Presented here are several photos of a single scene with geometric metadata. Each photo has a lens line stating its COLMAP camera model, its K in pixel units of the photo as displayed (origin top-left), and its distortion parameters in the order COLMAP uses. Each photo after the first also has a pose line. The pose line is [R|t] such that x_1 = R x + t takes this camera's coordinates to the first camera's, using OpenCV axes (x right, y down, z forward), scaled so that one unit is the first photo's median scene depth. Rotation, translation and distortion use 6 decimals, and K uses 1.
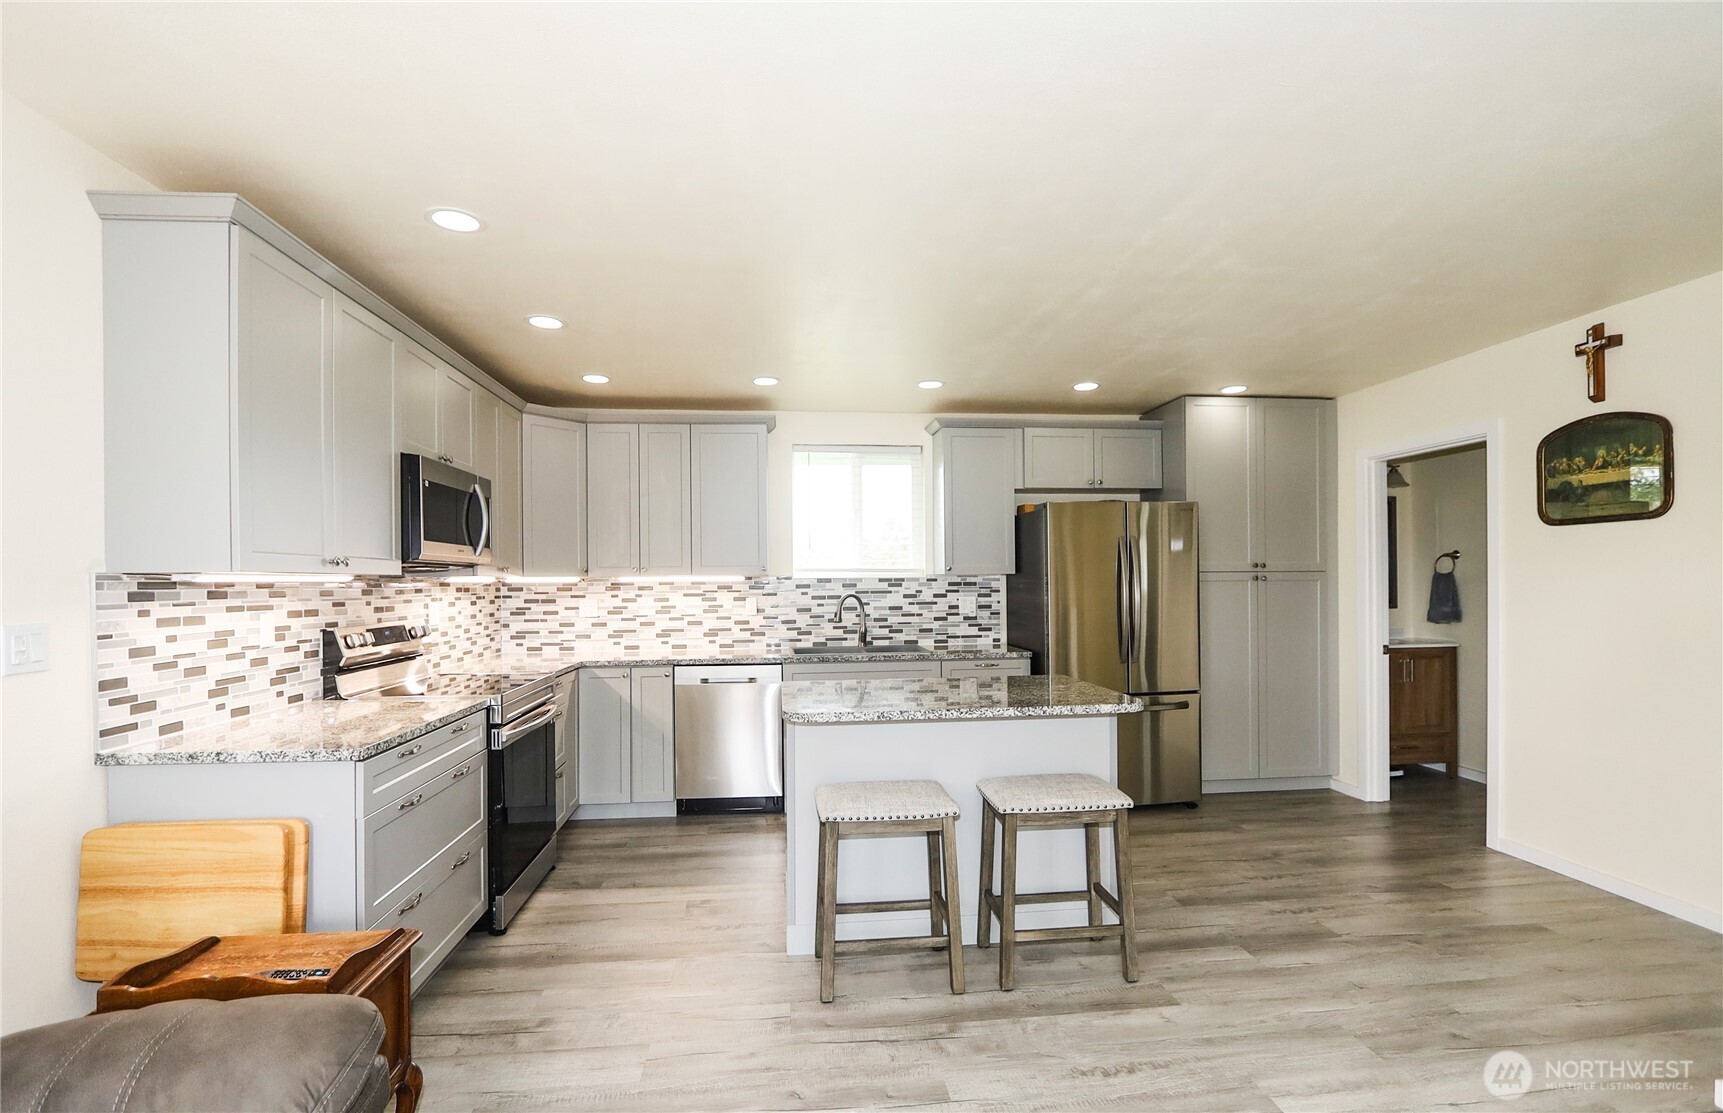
lens RADIAL K [[804.0, 0, 855.6], [0, 804.0, 571.3], [0, 0, 1]] dist [0.002647, 0.000240]
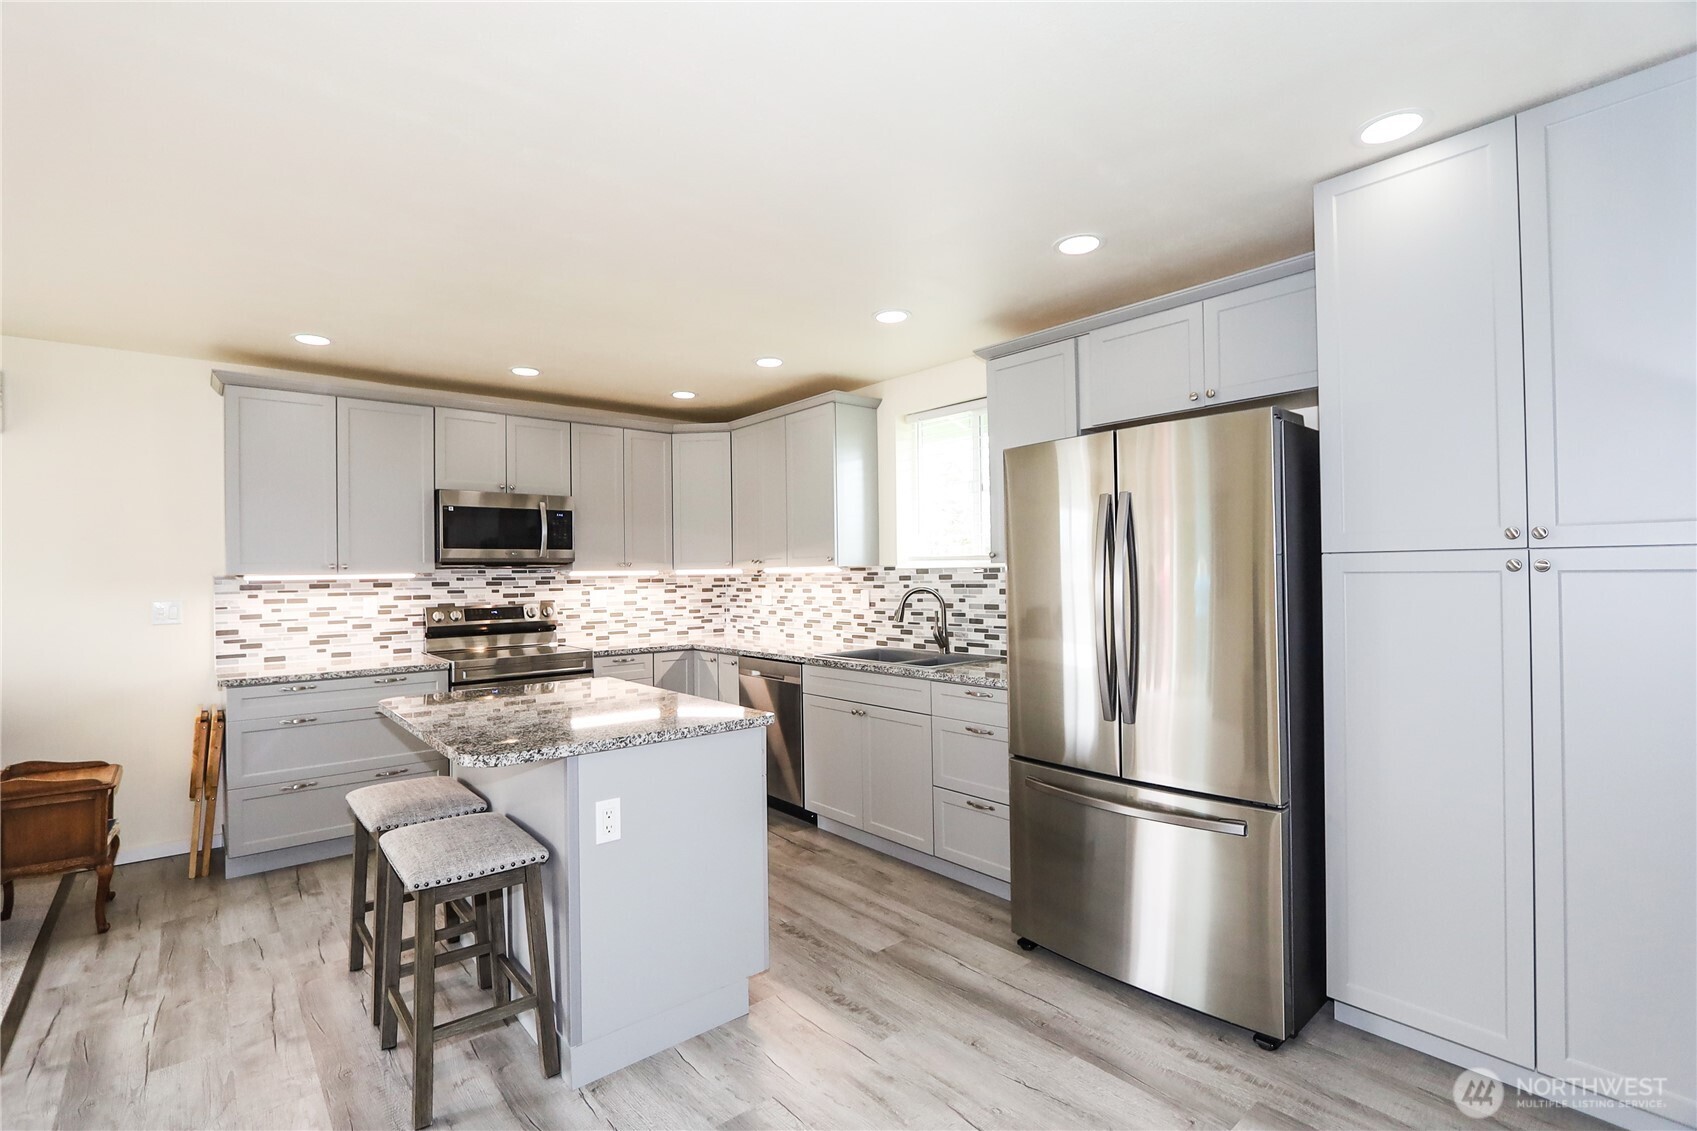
lens RADIAL K [[781.9, 0, 851.6], [0, 781.9, 563.5], [0, 0, 1]] dist [-0.019997, 0.004881]
pose [[0.569188, -0.009844, -0.822148, 0.617687], [0.020941, 0.999778, 0.002527, -0.000271], [0.821941, -0.018655, 0.569268, 0.491494]]
